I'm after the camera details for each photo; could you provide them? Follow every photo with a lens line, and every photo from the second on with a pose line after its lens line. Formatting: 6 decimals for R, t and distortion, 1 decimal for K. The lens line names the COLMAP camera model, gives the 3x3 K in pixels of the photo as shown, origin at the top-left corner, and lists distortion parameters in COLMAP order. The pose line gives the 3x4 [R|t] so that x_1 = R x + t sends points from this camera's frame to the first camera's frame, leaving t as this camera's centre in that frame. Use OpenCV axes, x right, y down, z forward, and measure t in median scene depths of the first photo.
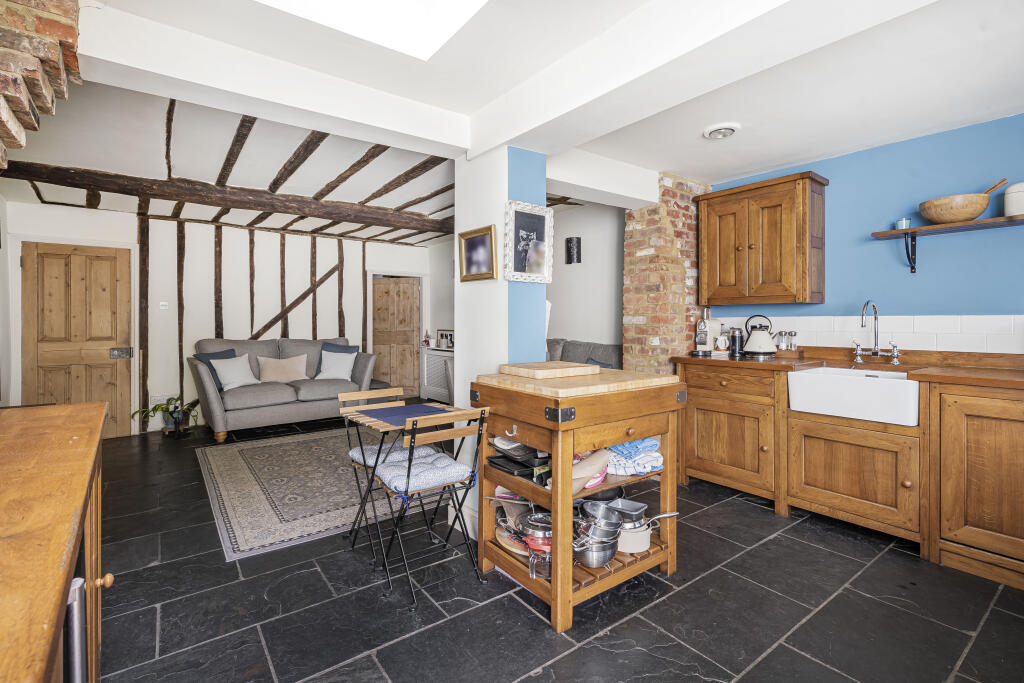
lens RADIAL K [[468.8, 0, 503.4], [0, 468.8, 317.0], [0, 0, 1]] dist [0.004031, -0.000305]
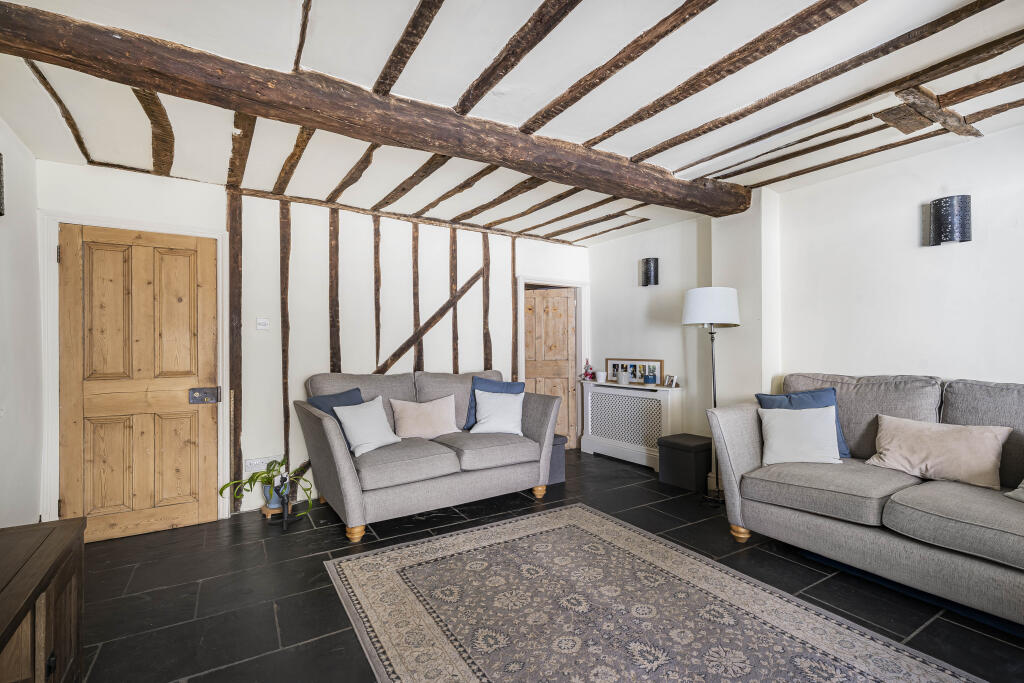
lens RADIAL K [[468.8, 0, 511.4], [0, 468.8, 343.1], [0, 0, 1]] dist [0.004031, -0.000305]
pose [[0.995891, -0.003613, -0.090486, -0.313982], [0.003528, 0.999993, -0.001092, 0.004772], [0.090490, 0.000769, 0.995897, 0.370705]]
